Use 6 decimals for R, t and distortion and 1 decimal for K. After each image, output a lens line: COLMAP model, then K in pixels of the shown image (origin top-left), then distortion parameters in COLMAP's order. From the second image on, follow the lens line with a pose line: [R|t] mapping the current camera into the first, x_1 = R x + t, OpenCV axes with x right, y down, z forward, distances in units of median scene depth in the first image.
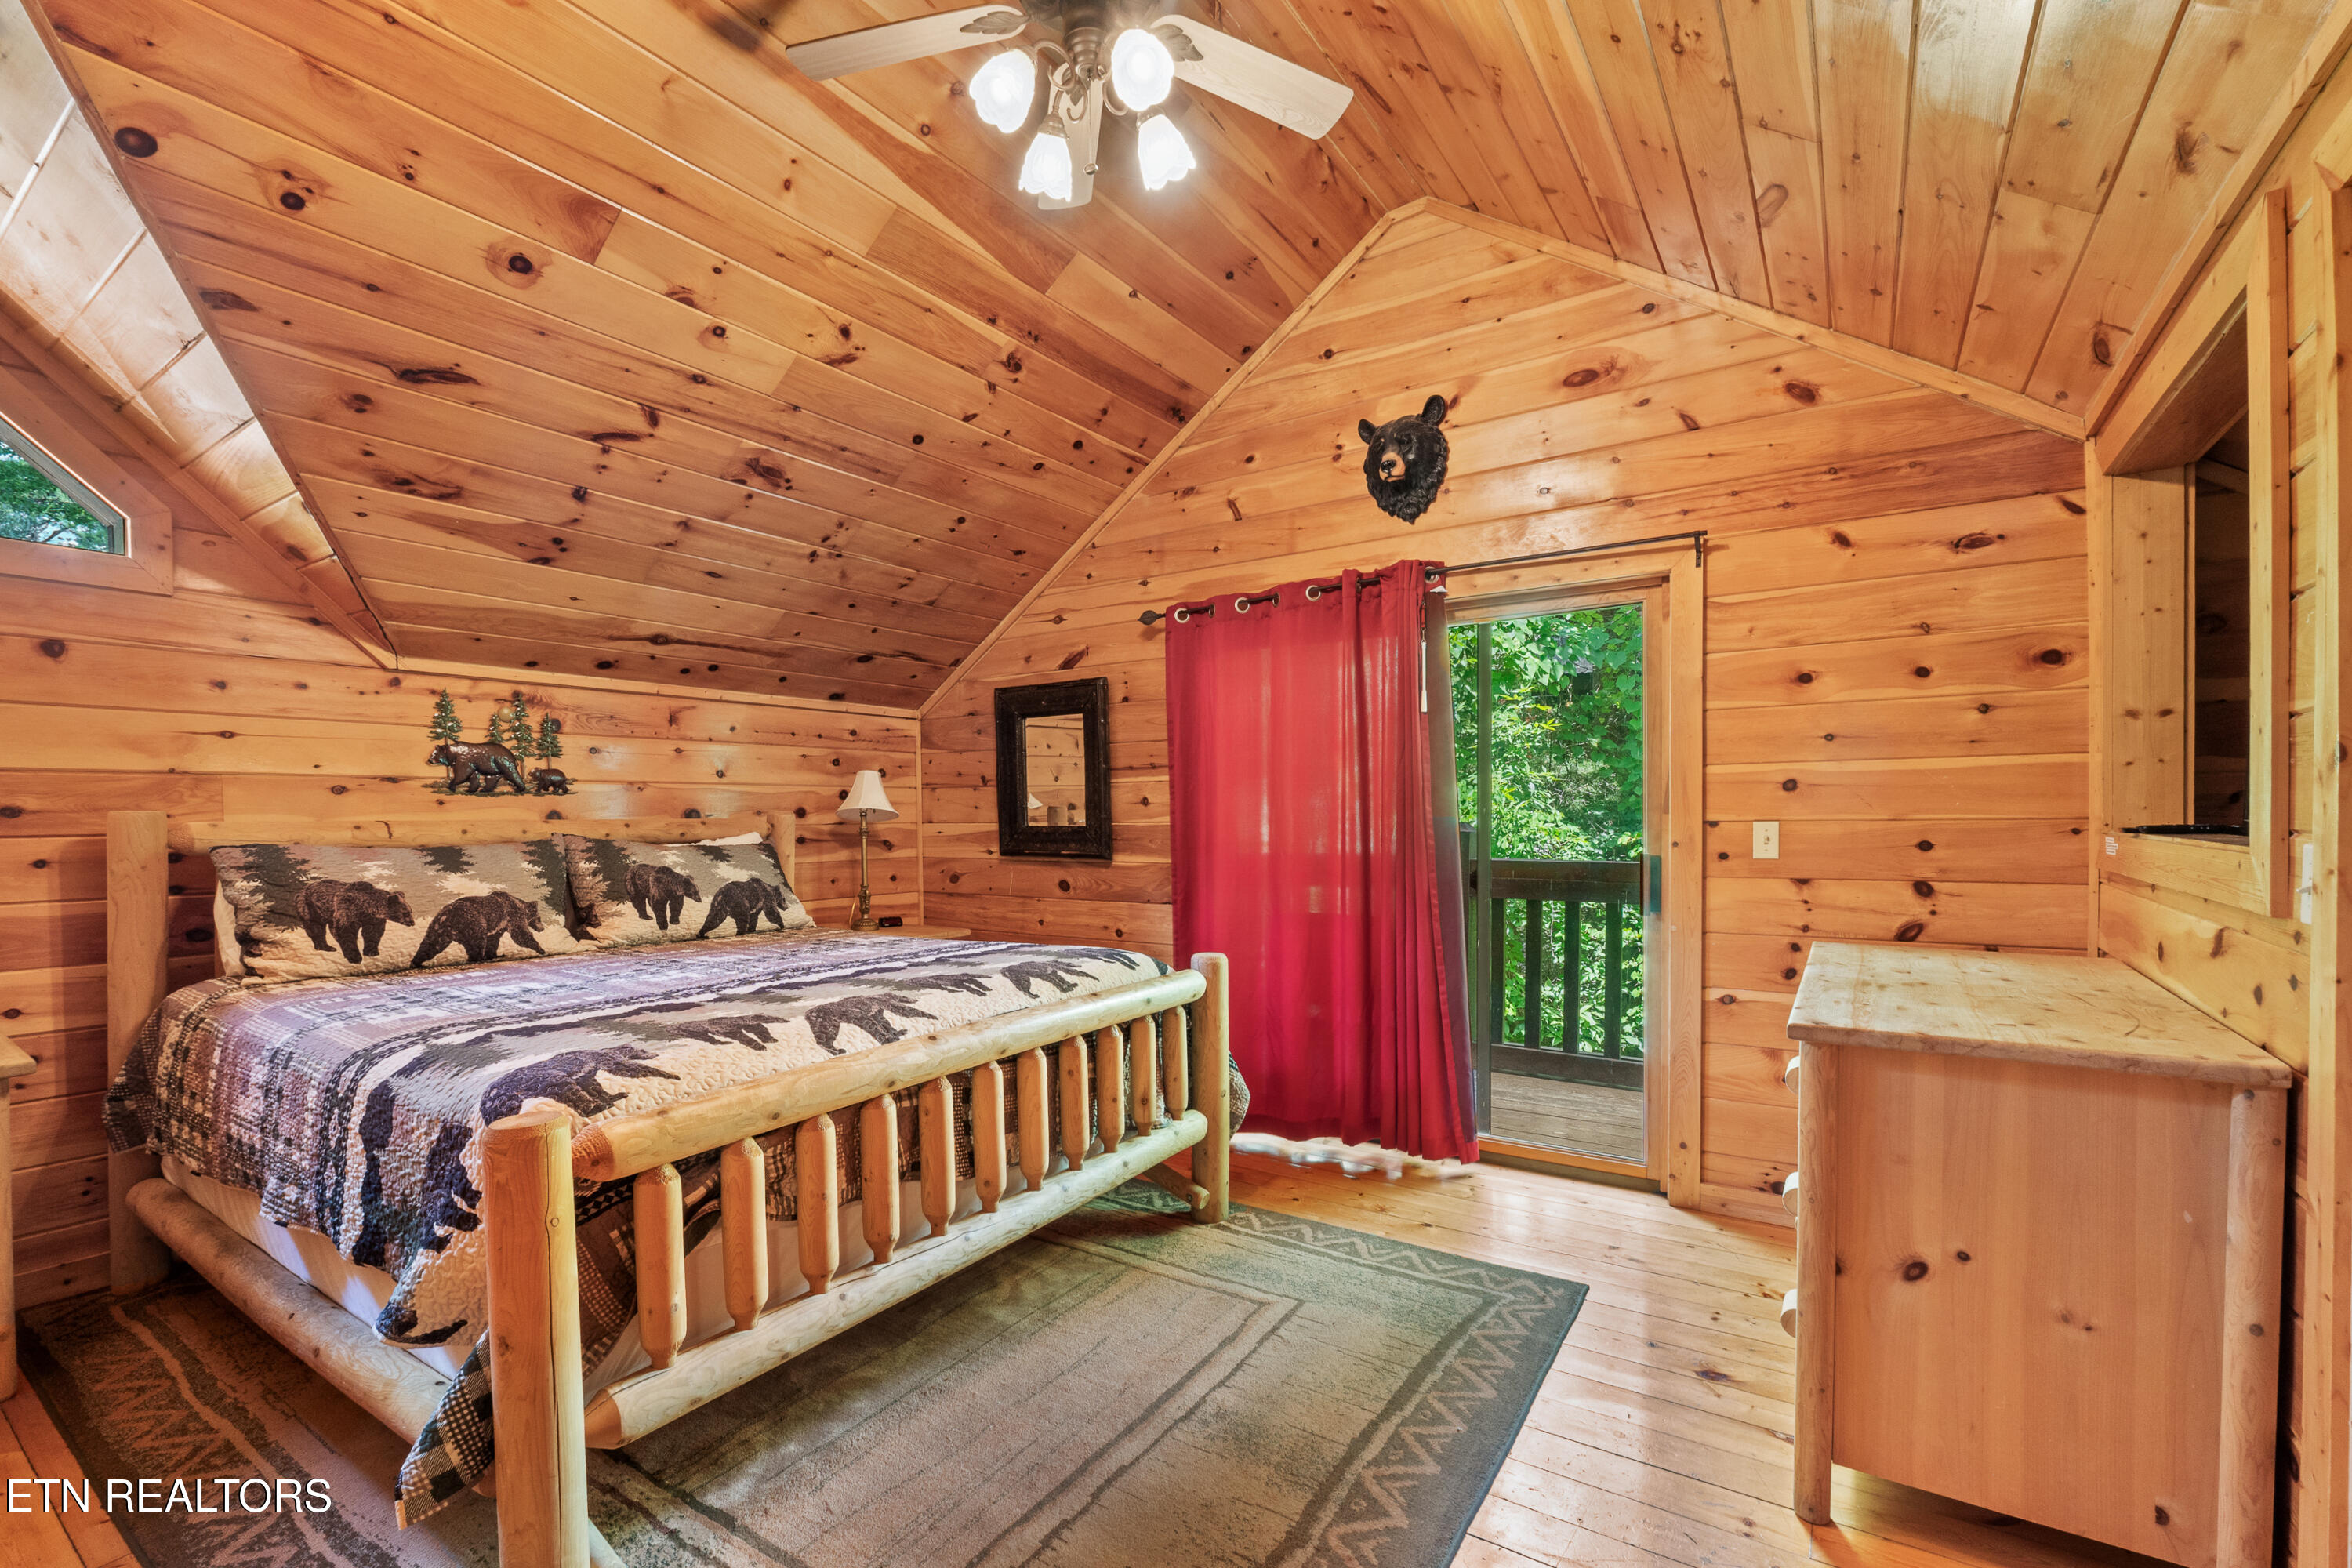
lens RADIAL K [[1018.6, 0, 1166.7], [0, 1018.6, 836.0], [0, 0, 1]] dist [-0.009343, -0.000068]
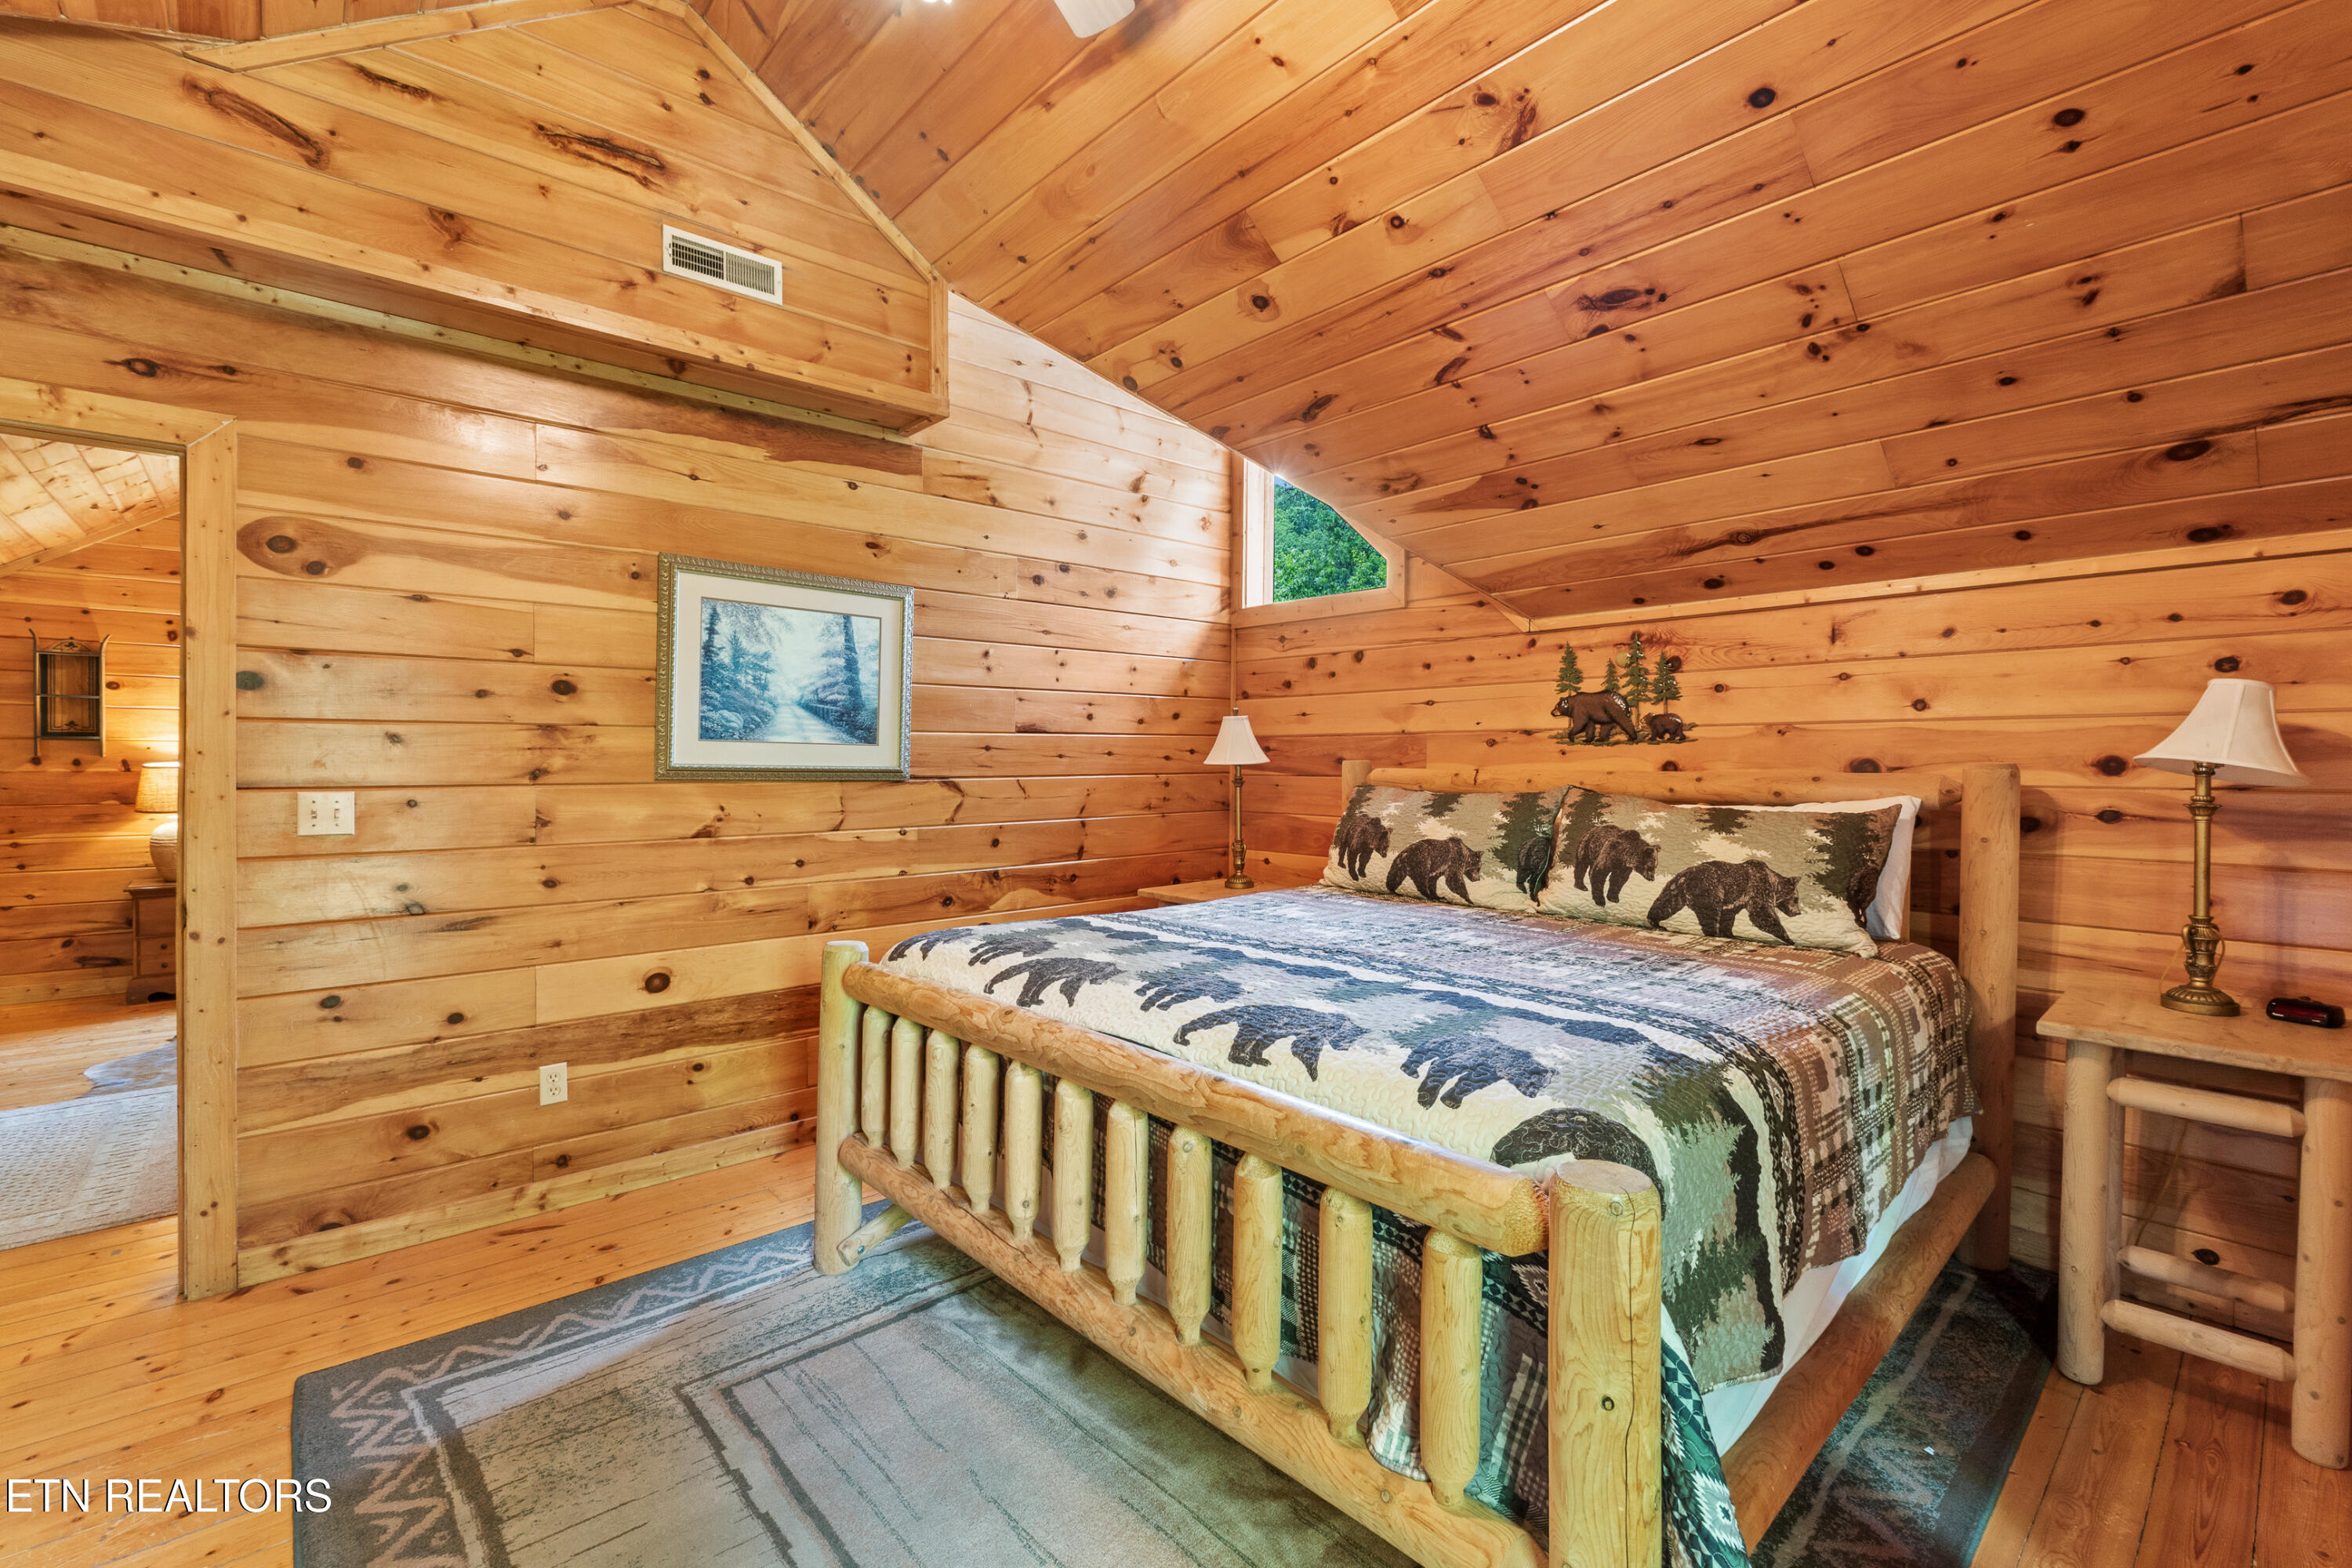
lens RADIAL K [[1005.0, 0, 1170.9], [0, 1005.0, 743.3], [0, 0, 1]] dist [-0.007849, 0.000147]
pose [[-0.249295, -0.015185, -0.968308, 0.386070], [-0.025533, 0.999633, -0.009103, -0.023391], [0.968091, 0.022454, -0.249591, 0.885731]]
